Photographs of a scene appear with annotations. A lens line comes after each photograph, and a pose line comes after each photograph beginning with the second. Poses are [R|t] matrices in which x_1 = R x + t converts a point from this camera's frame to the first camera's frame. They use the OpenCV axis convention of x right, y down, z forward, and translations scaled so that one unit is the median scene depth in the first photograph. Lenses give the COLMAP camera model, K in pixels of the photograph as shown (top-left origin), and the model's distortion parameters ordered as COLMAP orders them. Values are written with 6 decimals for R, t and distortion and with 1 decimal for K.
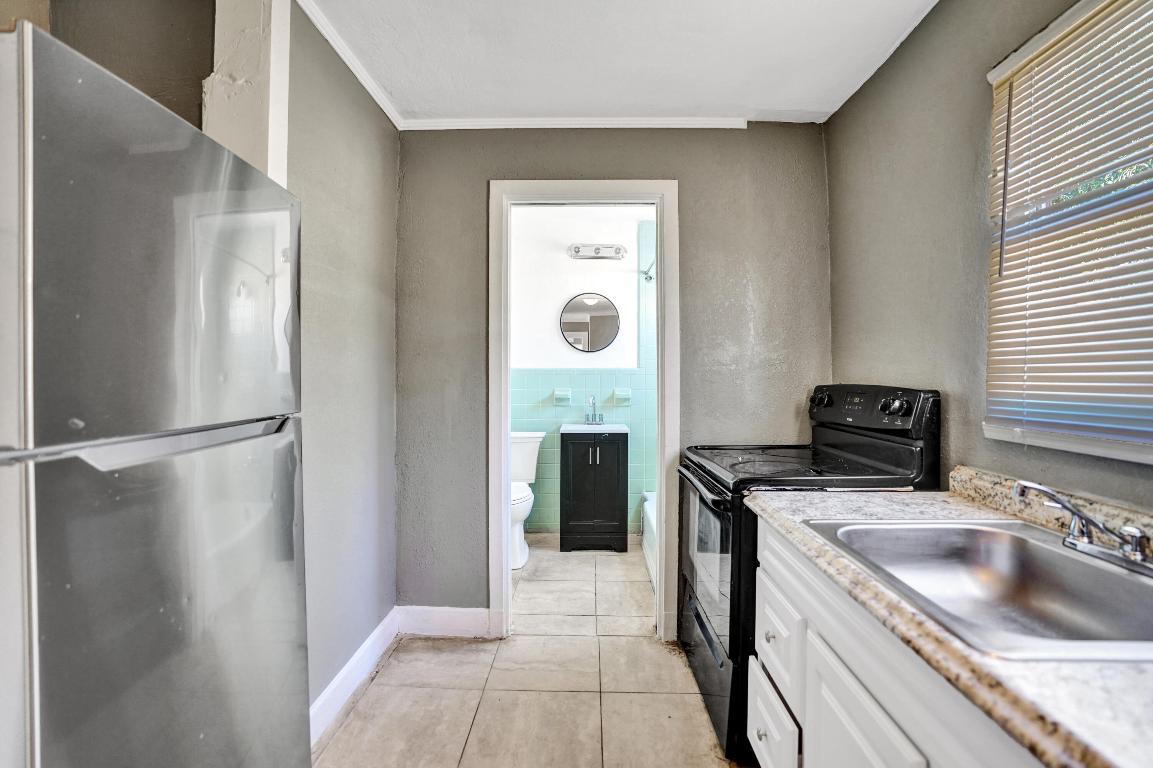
lens RADIAL K [[550.7, 0, 572.4], [0, 550.7, 366.0], [0, 0, 1]] dist [-0.051967, 0.000675]
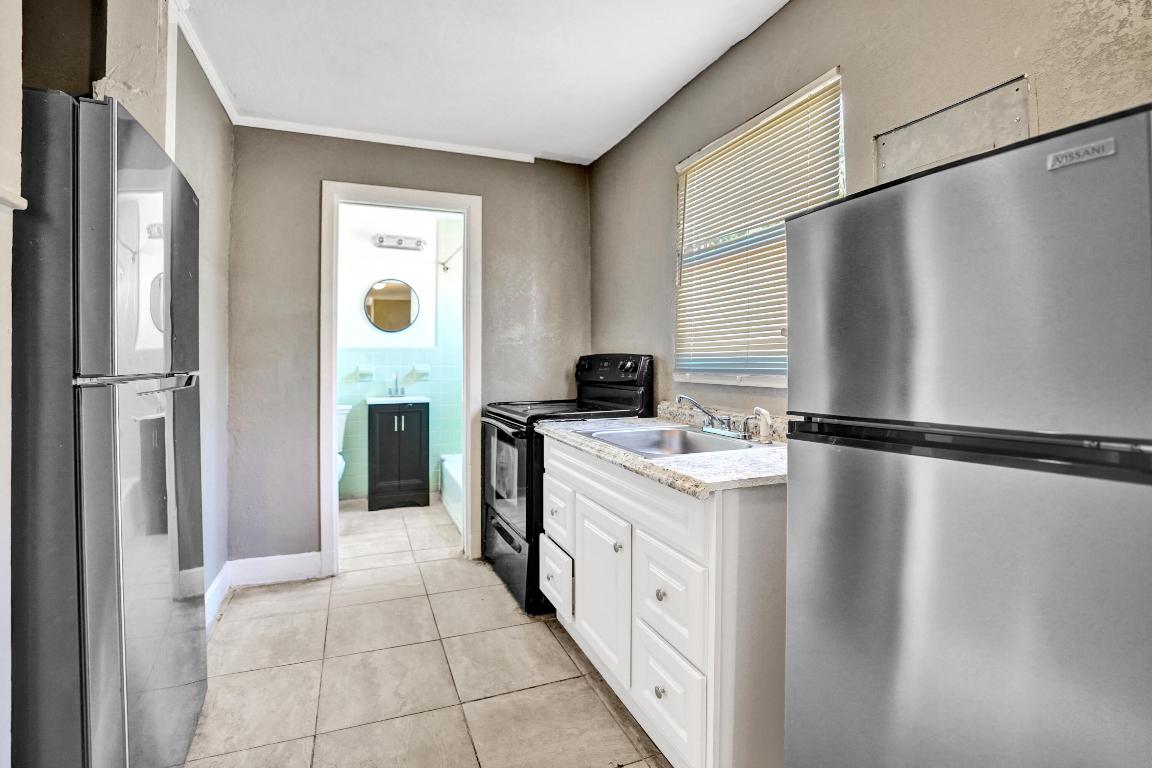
lens RADIAL K [[550.2, 0, 571.9], [0, 550.2, 366.0], [0, 0, 1]] dist [-0.051967, 0.000675]
pose [[0.919422, -0.008576, 0.393179, -0.119927], [-0.001239, 0.999694, 0.024703, 0.025948], [-0.393270, -0.023200, 0.919130, -0.273106]]
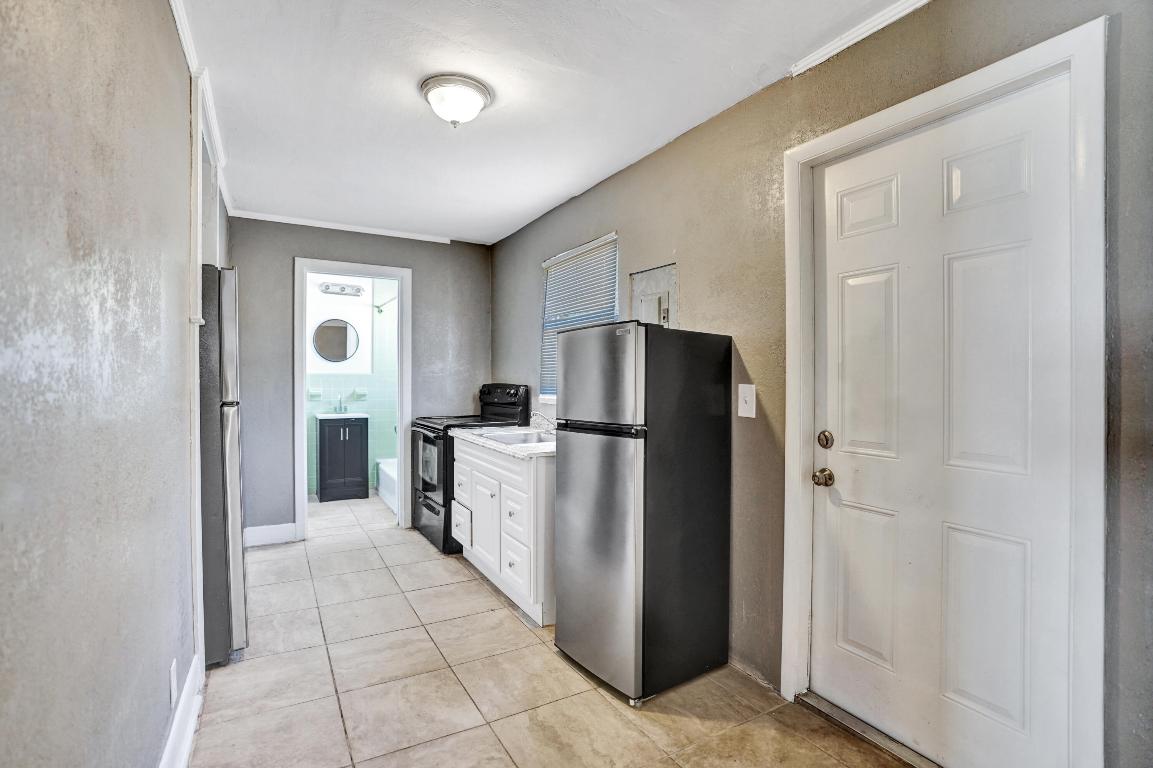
lens RADIAL K [[537.3, 0, 571.6], [0, 537.3, 419.9], [0, 0, 1]] dist [-0.056219, 0.000250]
pose [[0.855721, -0.030906, 0.516514, -0.271570], [-0.016647, 0.996053, 0.087180, -0.009627], [-0.517170, -0.083201, 0.851829, -0.794562]]
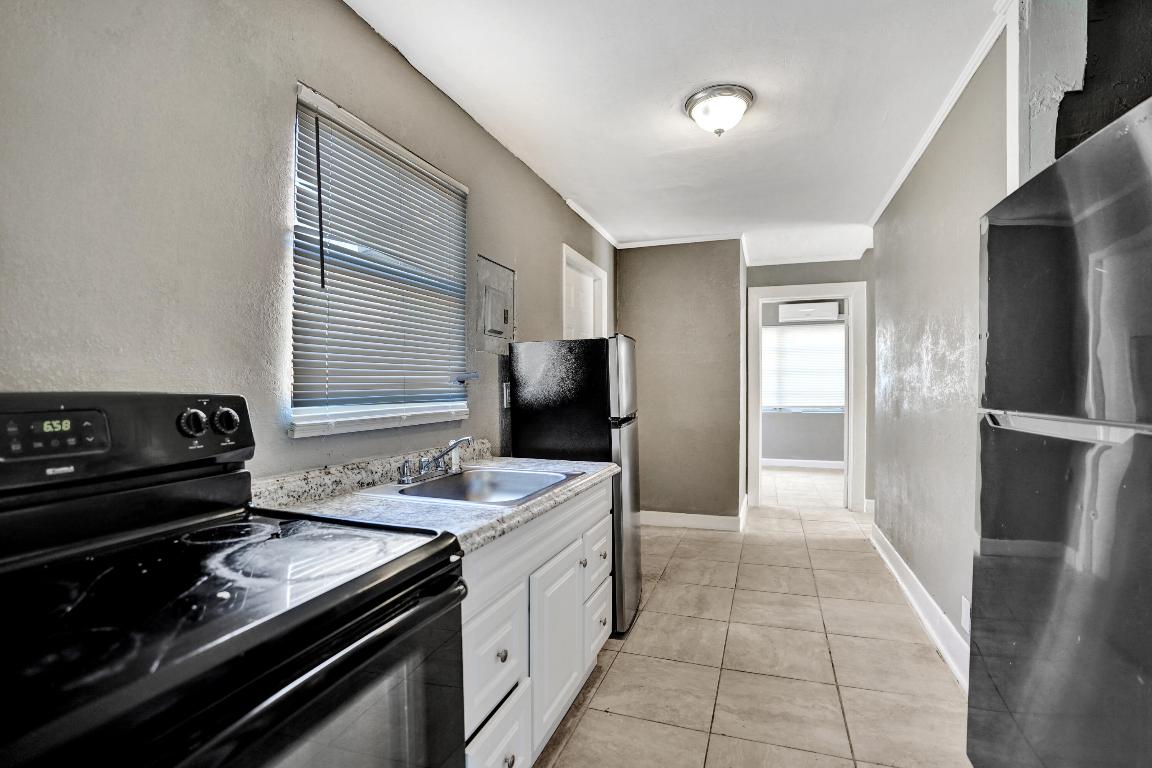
lens RADIAL K [[536.9, 0, 571.1], [0, 536.9, 419.9], [0, 0, 1]] dist [-0.056219, 0.000250]
pose [[-0.948252, -0.010388, 0.317347, -0.021998], [0.004015, 0.998993, 0.044696, 0.033213], [-0.317492, 0.043657, -0.947256, 1.041390]]
